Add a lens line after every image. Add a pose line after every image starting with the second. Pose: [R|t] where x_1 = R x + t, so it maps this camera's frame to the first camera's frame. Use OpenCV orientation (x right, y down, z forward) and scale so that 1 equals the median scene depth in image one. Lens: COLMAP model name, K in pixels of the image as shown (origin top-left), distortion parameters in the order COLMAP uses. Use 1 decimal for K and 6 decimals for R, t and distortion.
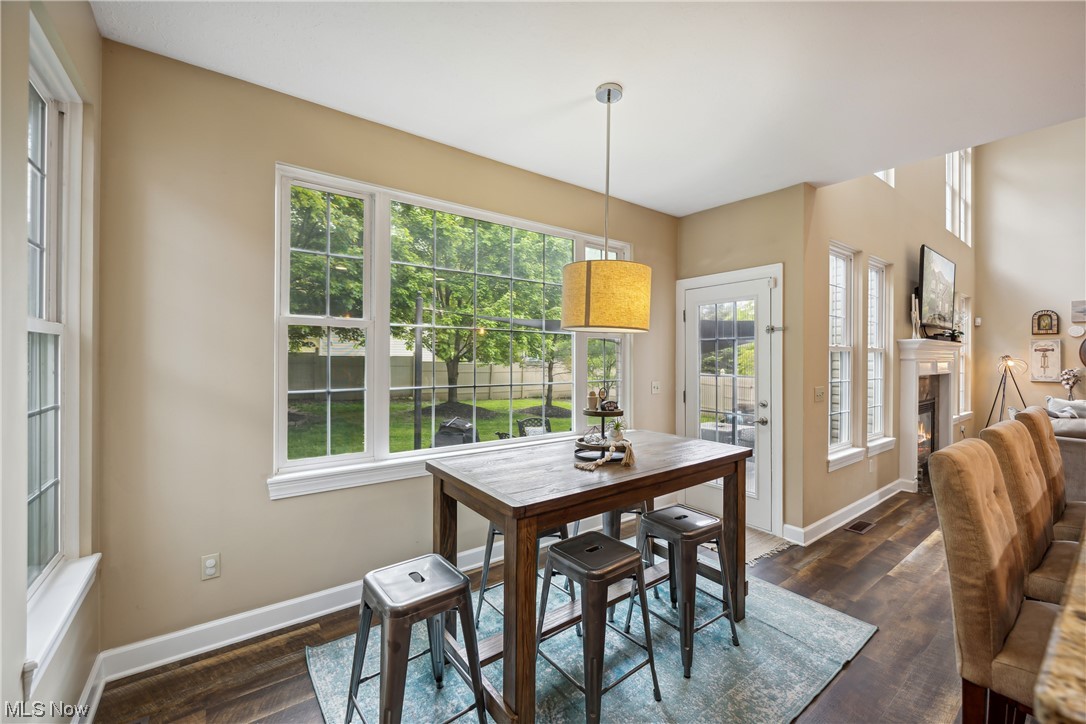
lens RADIAL K [[434.5, 0, 543.3], [0, 434.5, 356.9], [0, 0, 1]] dist [-0.003711, -0.000385]
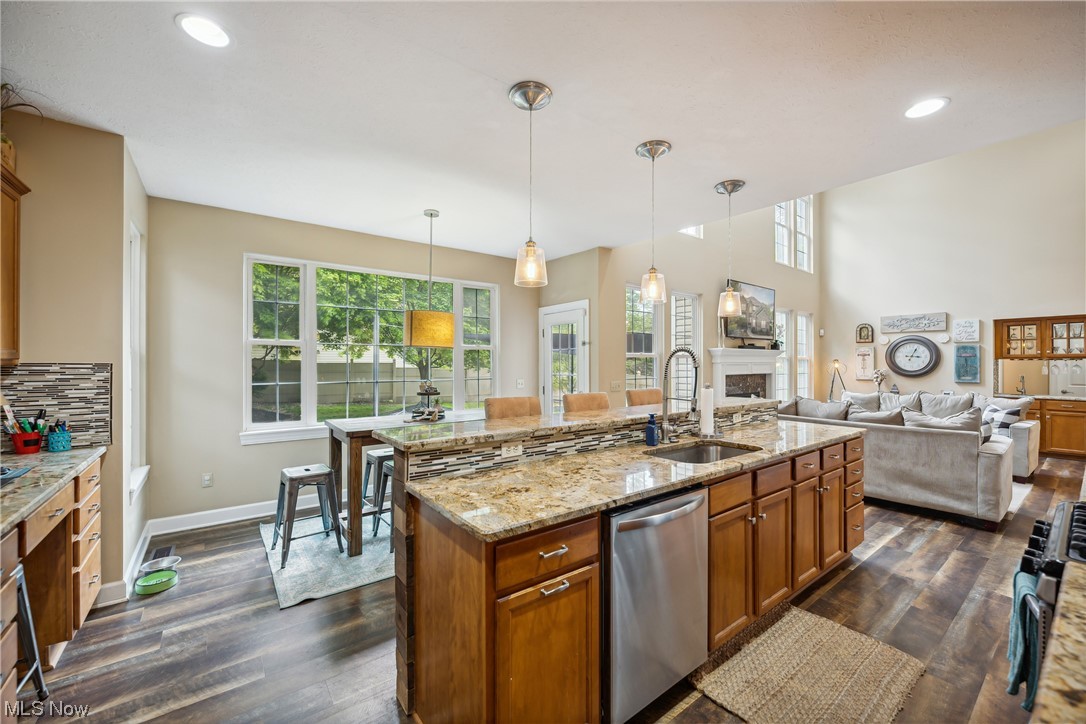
lens RADIAL K [[434.5, 0, 547.7], [0, 434.5, 362.7], [0, 0, 1]] dist [-0.003711, -0.000385]
pose [[0.999930, -0.007301, 0.009313, 0.391685], [0.007316, 0.999972, -0.001565, 0.004421], [-0.009301, 0.001633, 0.999955, -0.503211]]
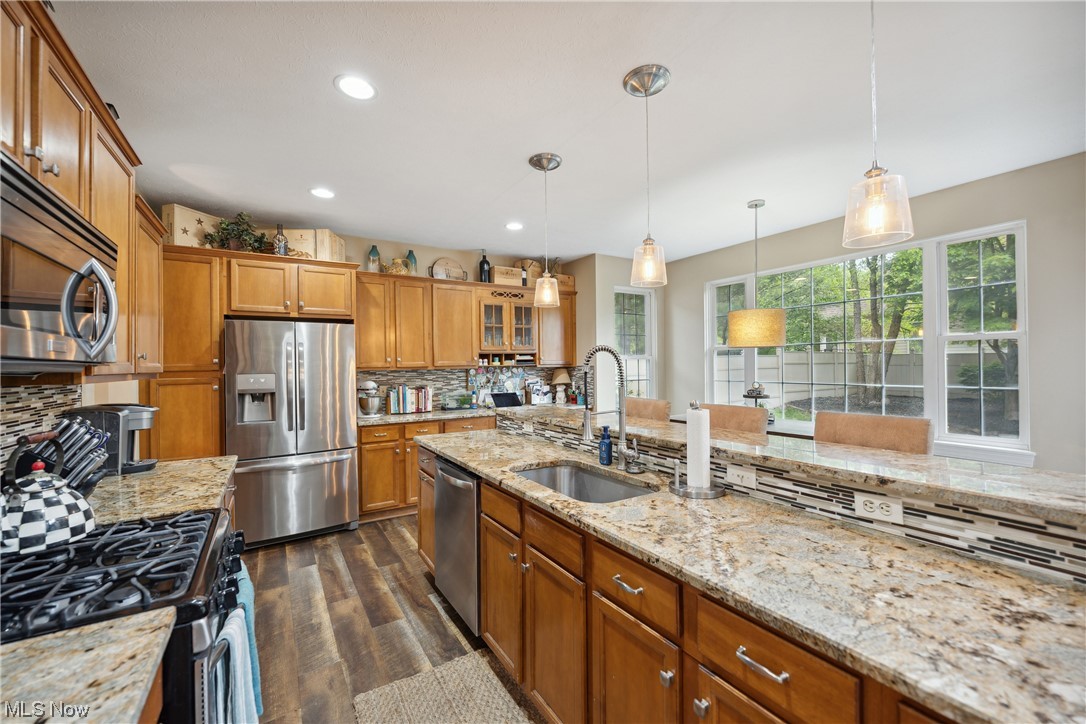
lens RADIAL K [[434.5, 0, 545.7], [0, 434.5, 365.3], [0, 0, 1]] dist [-0.003711, -0.000385]
pose [[-0.080645, -0.009087, -0.996701, 1.215936], [0.005809, 0.999937, -0.009586, 0.007853], [0.996726, -0.006563, -0.080587, 0.202107]]
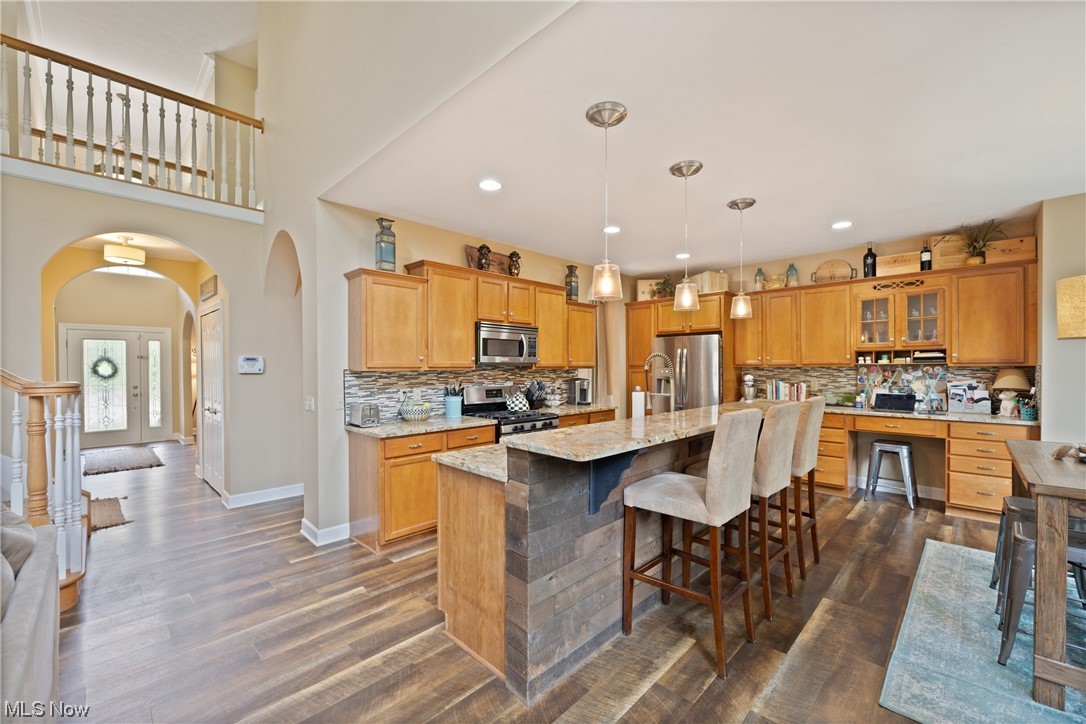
lens RADIAL K [[434.5, 0, 540.4], [0, 434.5, 369.7], [0, 0, 1]] dist [-0.003711, -0.000385]
pose [[-0.989763, -0.006660, -0.142567, 1.016236], [-0.008417, 0.999896, 0.011725, 0.005519], [0.142474, 0.012805, -0.989716, 1.132395]]
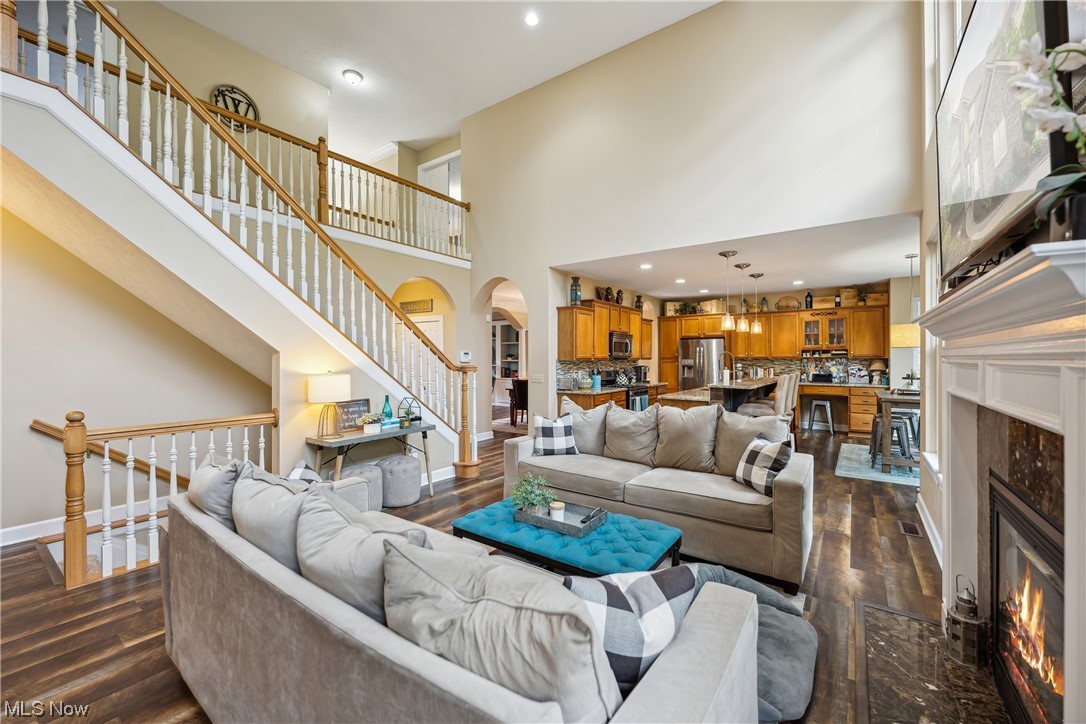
lens RADIAL K [[434.5, 0, 536.1], [0, 434.5, 357.4], [0, 0, 1]] dist [-0.003711, -0.000385]
pose [[-0.958289, -0.010081, -0.285623, 1.995825], [-0.010815, 0.999941, 0.000992, 0.010603], [0.285596, 0.004040, -0.958342, 1.850758]]
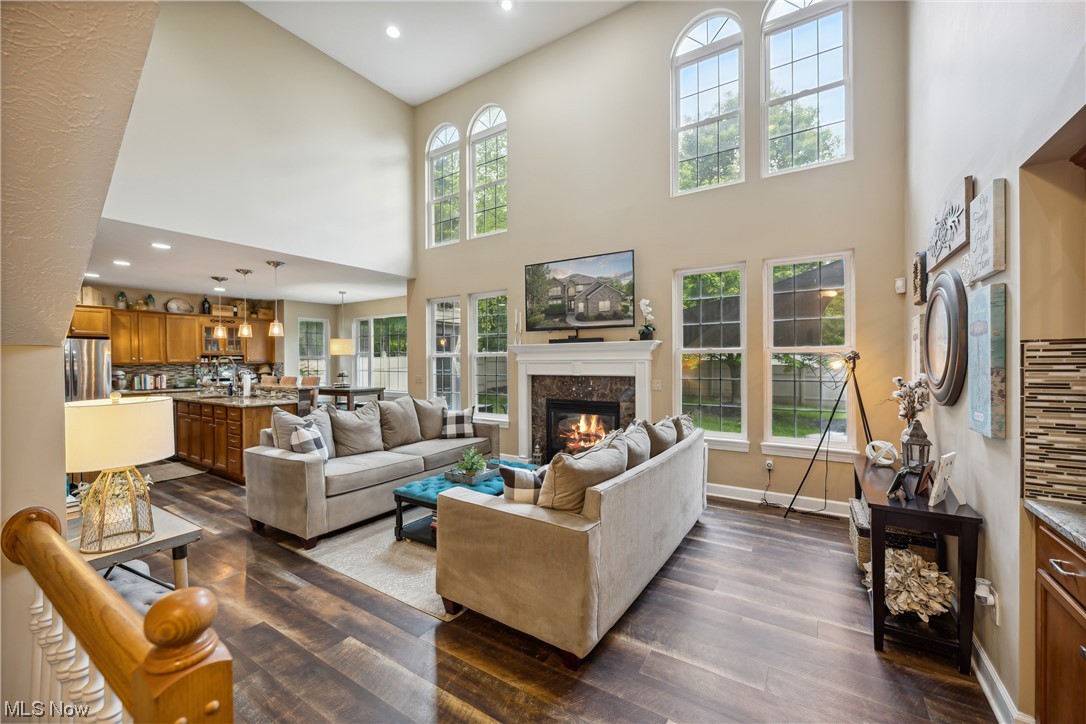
lens RADIAL K [[434.5, 0, 544.6], [0, 434.5, 364.5], [0, 0, 1]] dist [-0.003711, -0.000385]
pose [[0.332265, -0.004239, -0.943176, 2.811201], [0.006706, 0.999975, -0.002132, 0.024965], [0.943162, -0.005617, 0.332286, 0.905925]]
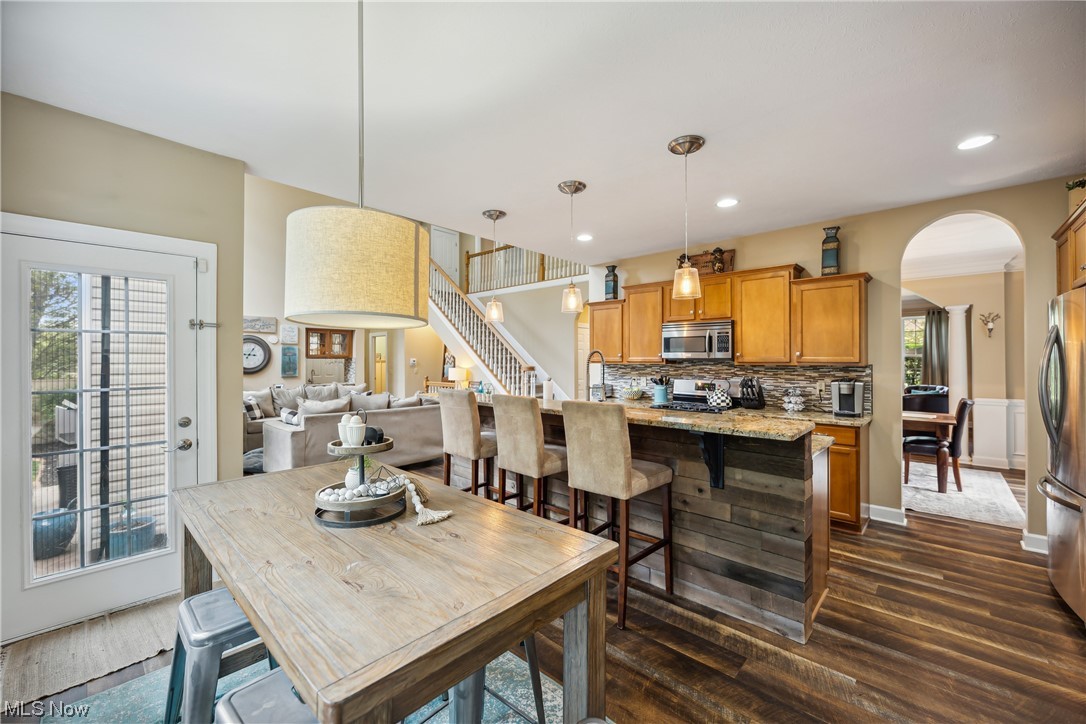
lens RADIAL K [[434.5, 0, 545.7], [0, 434.5, 362.2], [0, 0, 1]] dist [-0.003711, -0.000385]
pose [[-0.180162, -0.011459, 0.983570, -0.361278], [0.002595, 0.999923, 0.012124, -0.003617], [-0.983633, 0.004737, -0.180119, 0.532306]]
